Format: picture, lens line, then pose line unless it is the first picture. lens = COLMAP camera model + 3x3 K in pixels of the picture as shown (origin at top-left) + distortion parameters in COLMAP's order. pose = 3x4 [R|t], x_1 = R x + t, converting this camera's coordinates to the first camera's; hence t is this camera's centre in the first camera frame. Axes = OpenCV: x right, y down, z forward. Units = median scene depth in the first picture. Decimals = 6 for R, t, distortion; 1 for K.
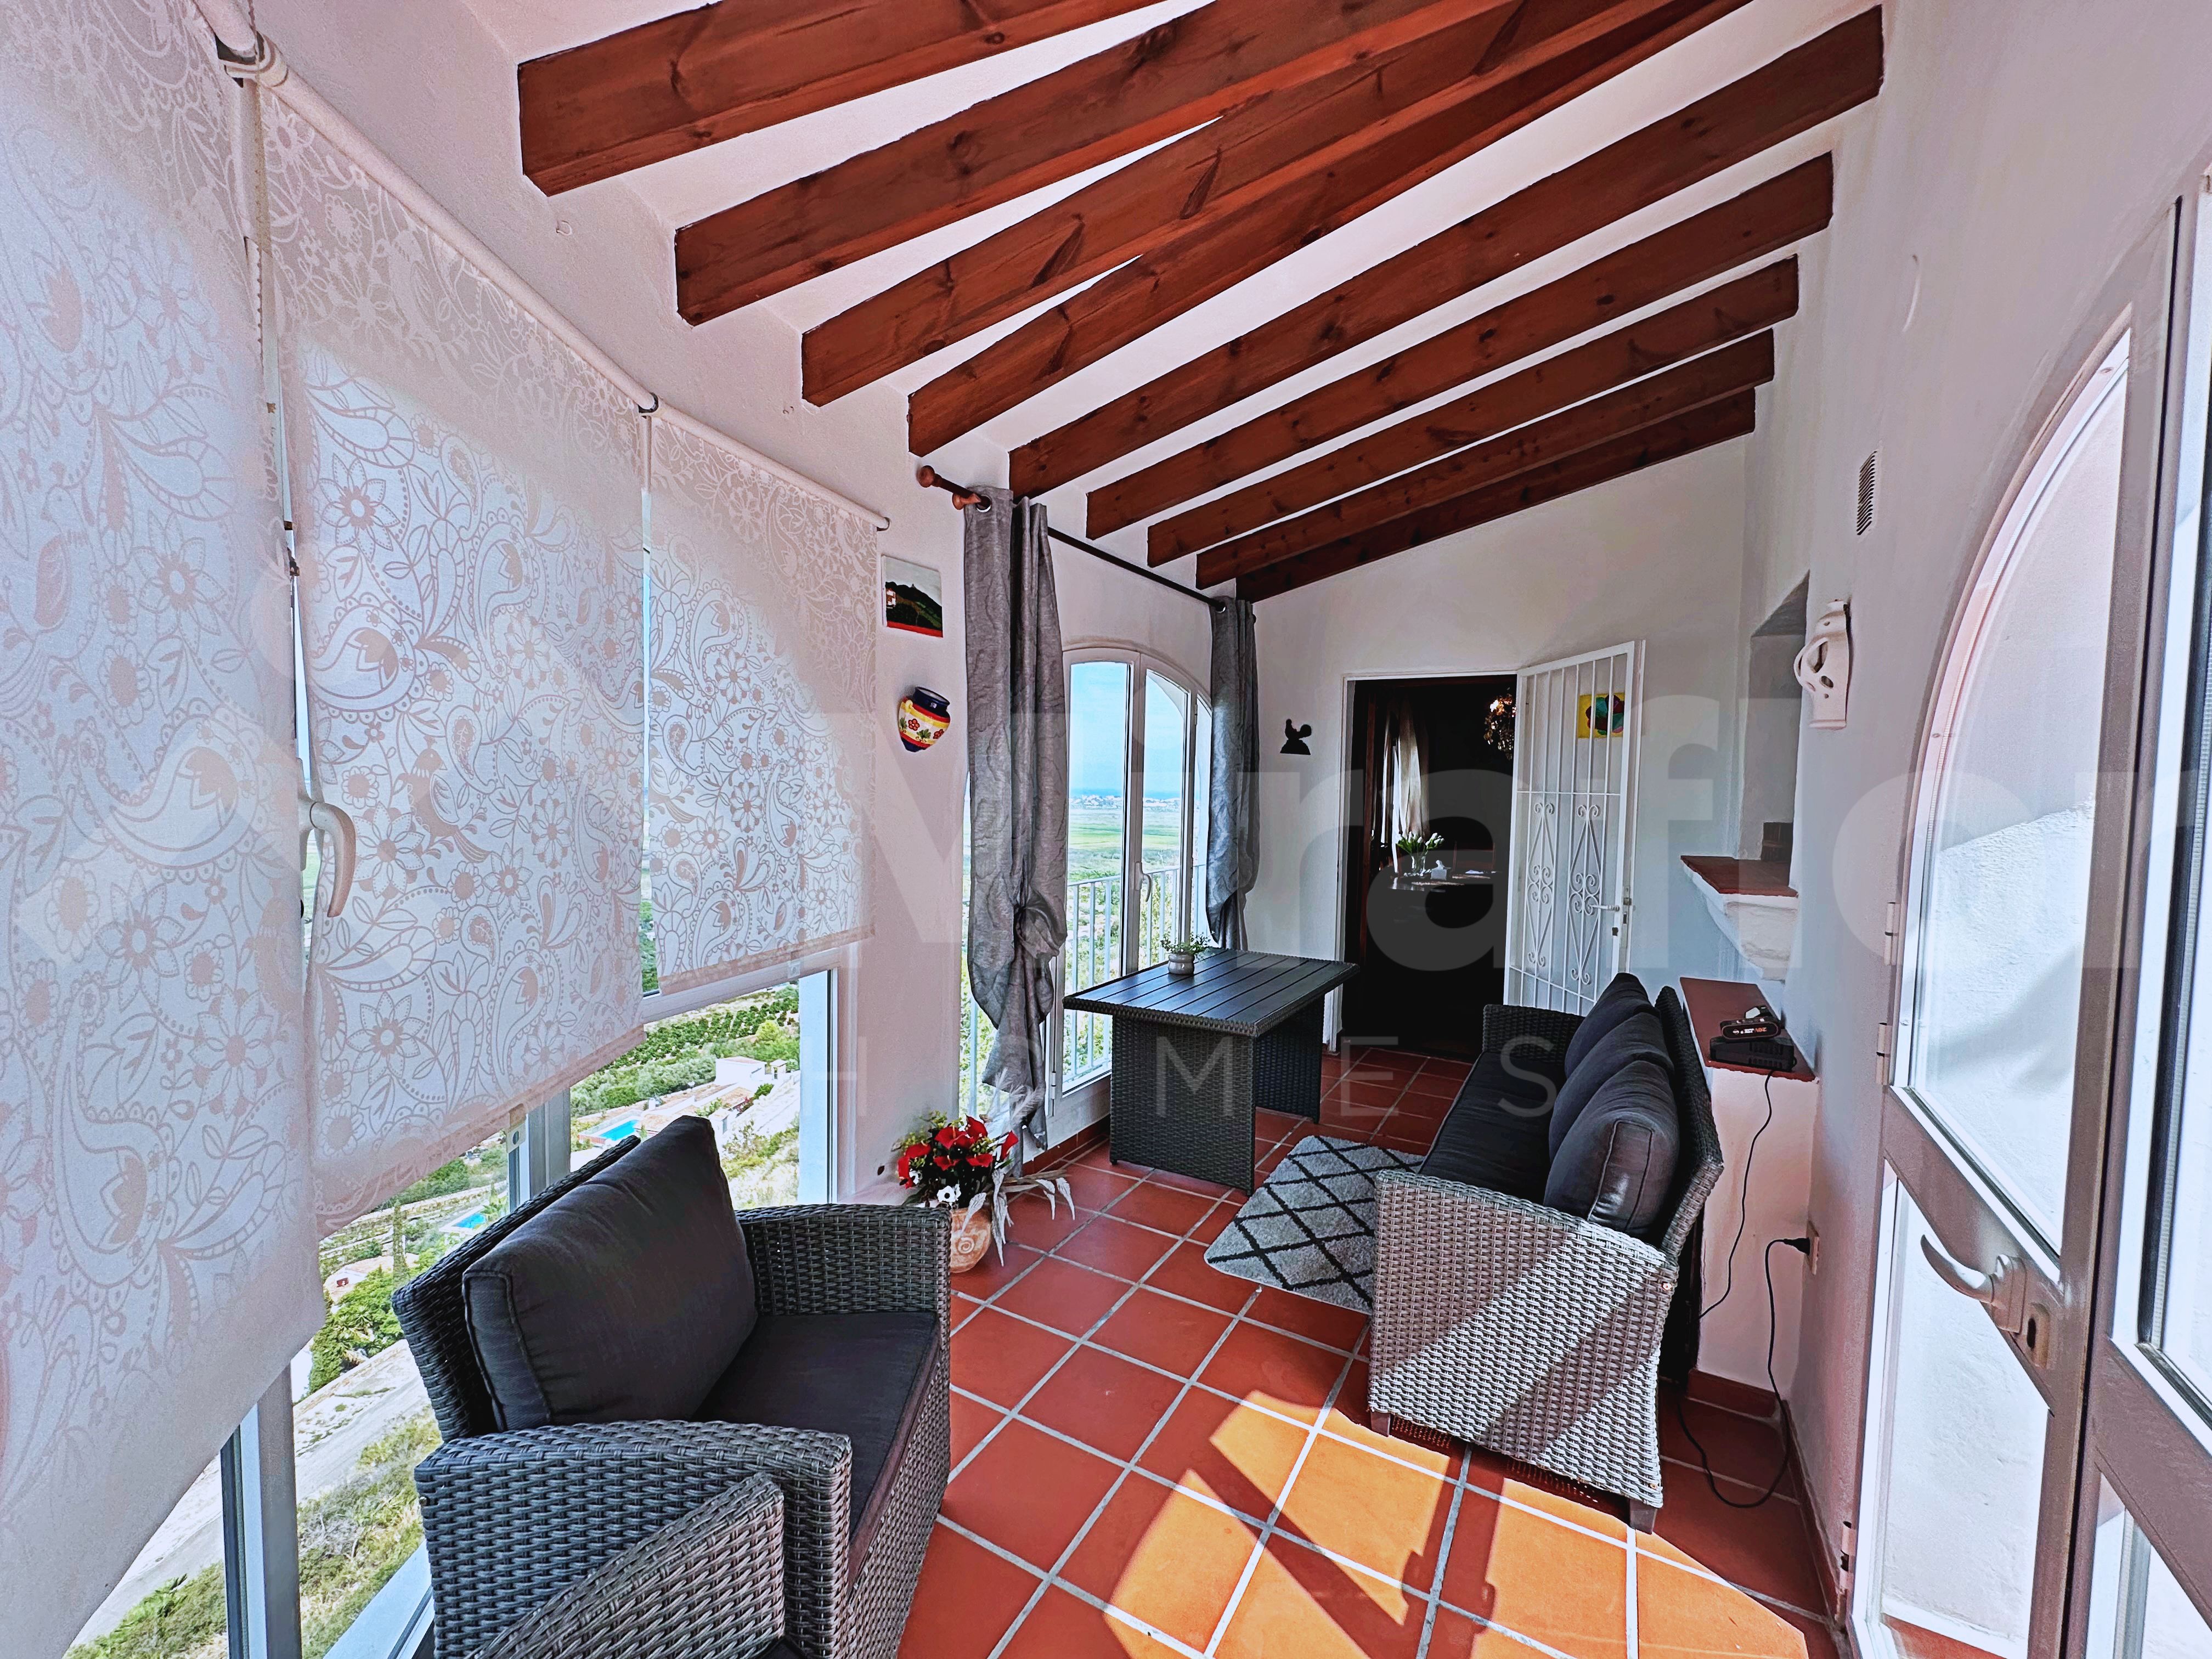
lens RADIAL K [[887.5, 0, 1110.7], [0, 887.5, 831.1], [0, 0, 1]] dist [-0.008149, 0.001758]
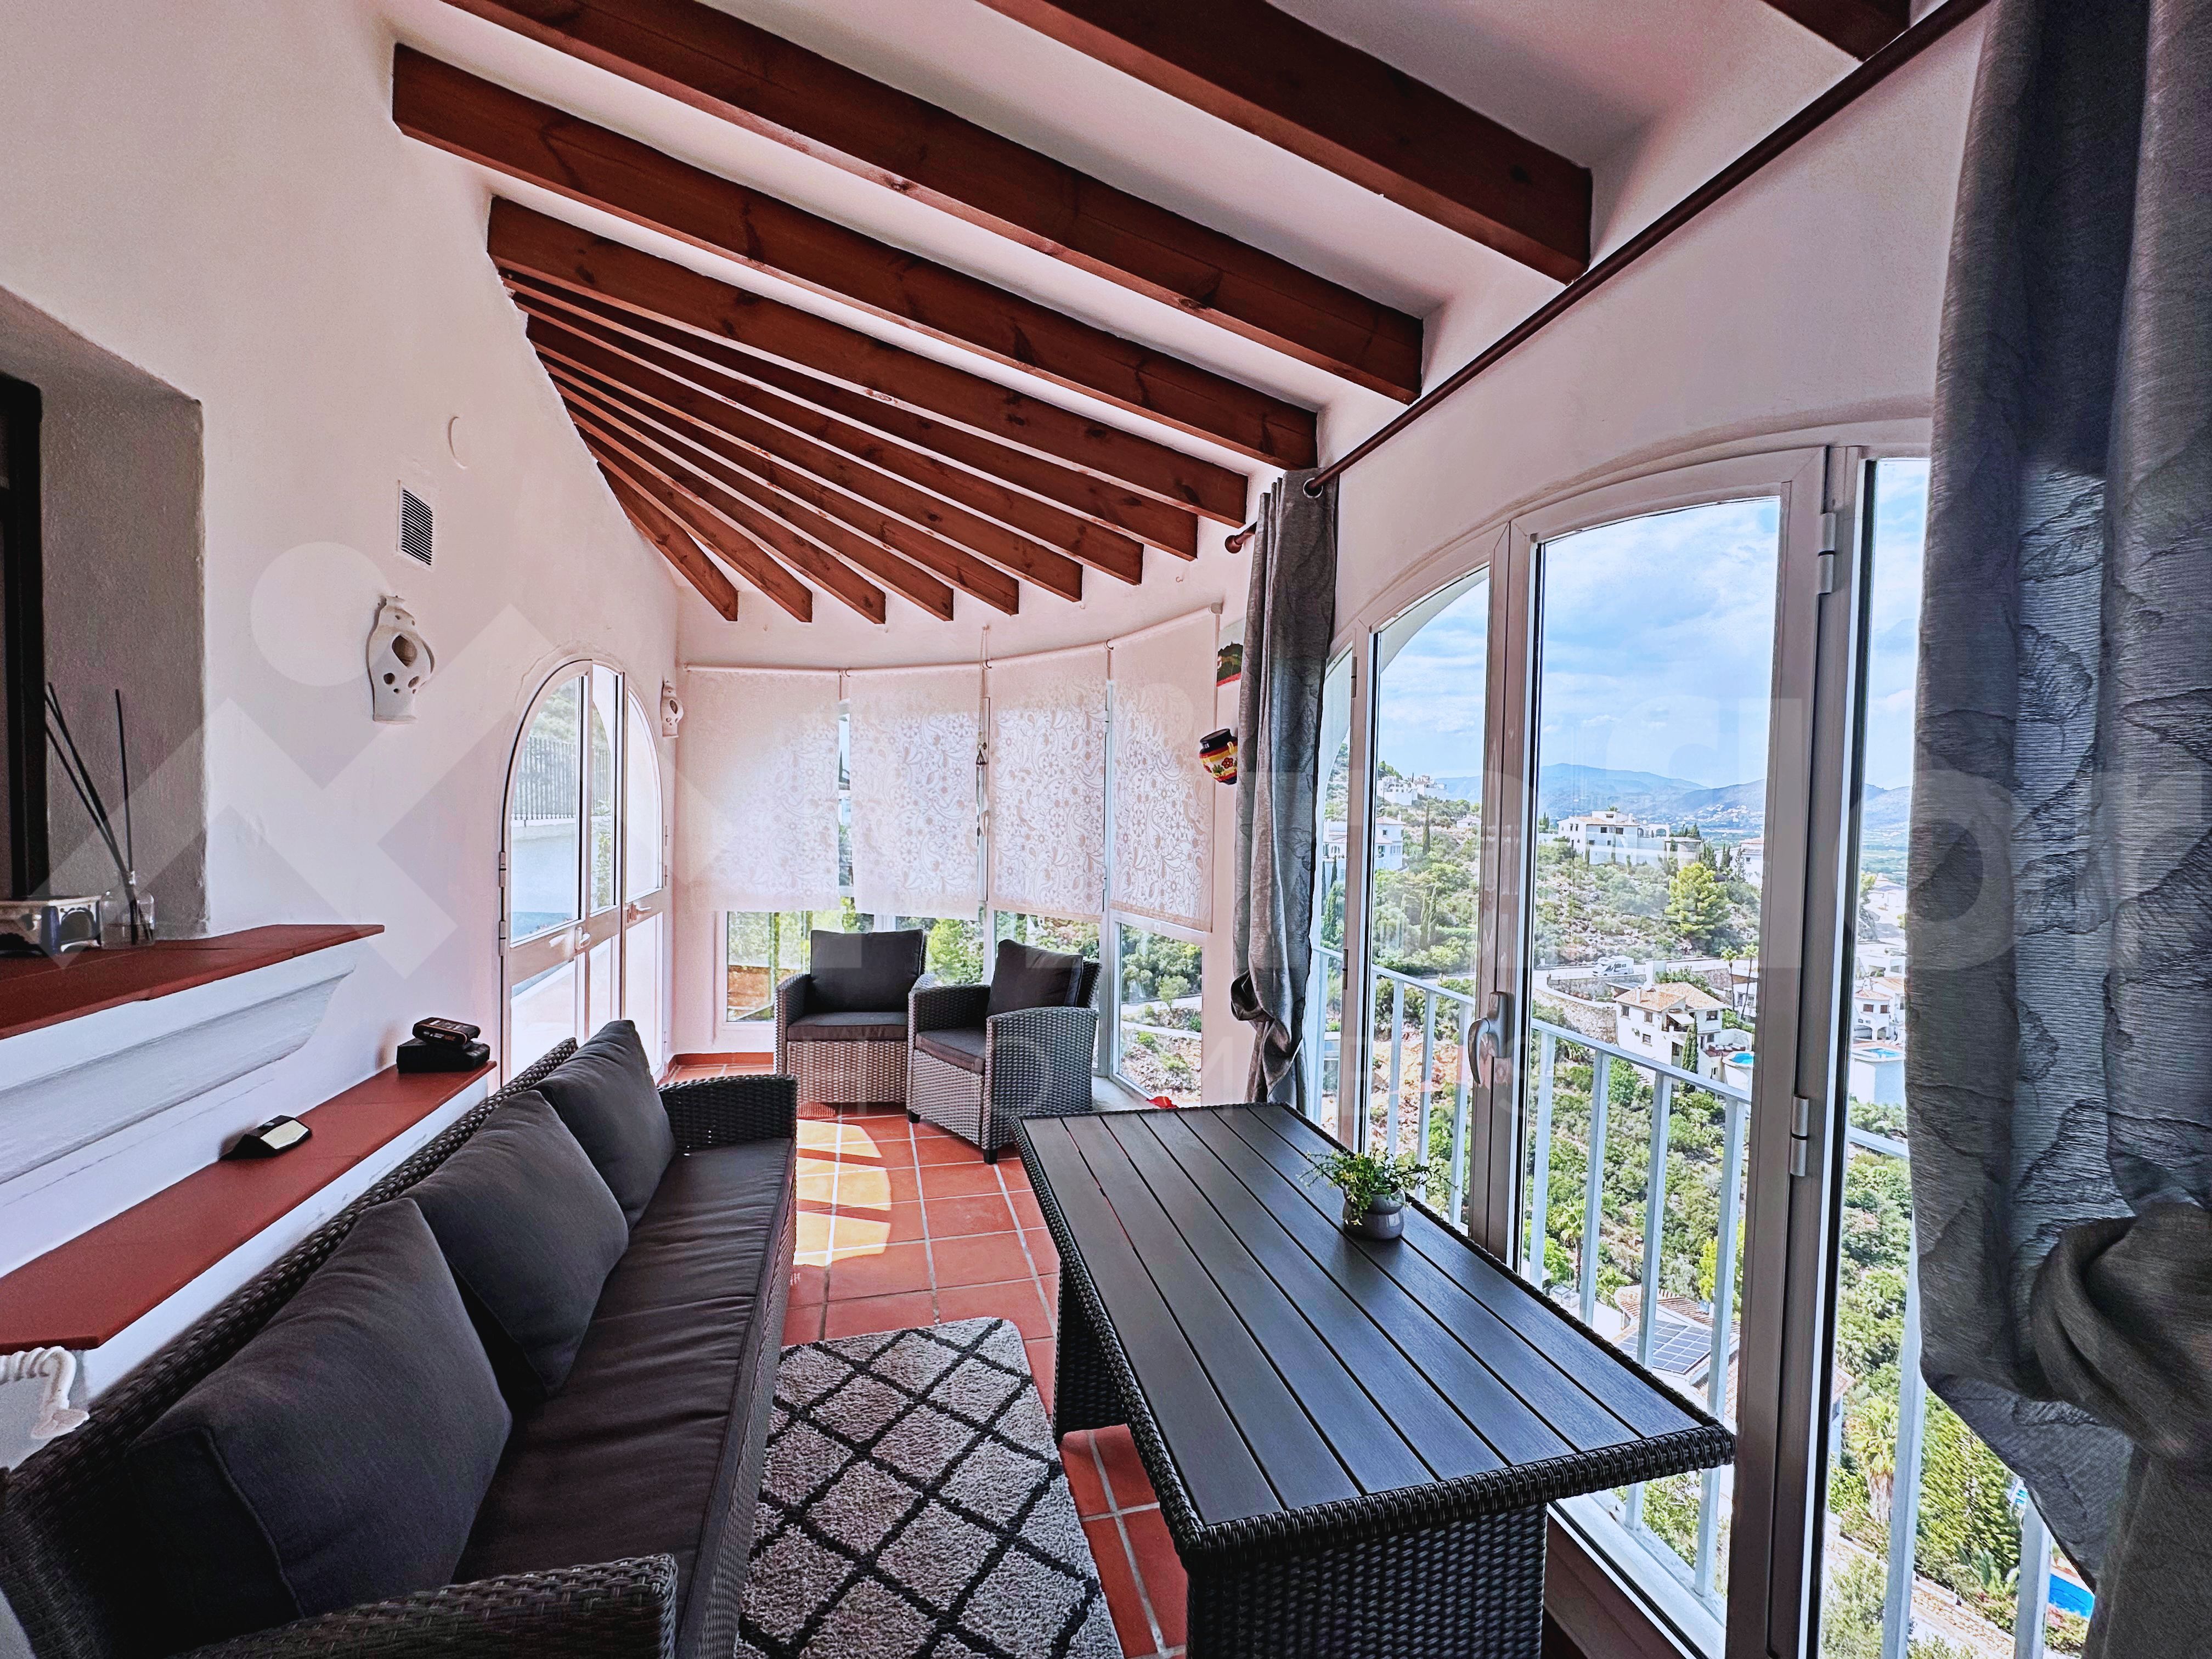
lens RADIAL K [[887.5, 0, 1105.7], [0, 887.5, 824.6], [0, 0, 1]] dist [-0.008149, 0.001758]
pose [[-0.713330, -0.017701, -0.700604, 0.790326], [-0.070951, 0.996369, 0.047067, -0.090999], [0.697227, 0.083283, -0.711996, 1.930211]]
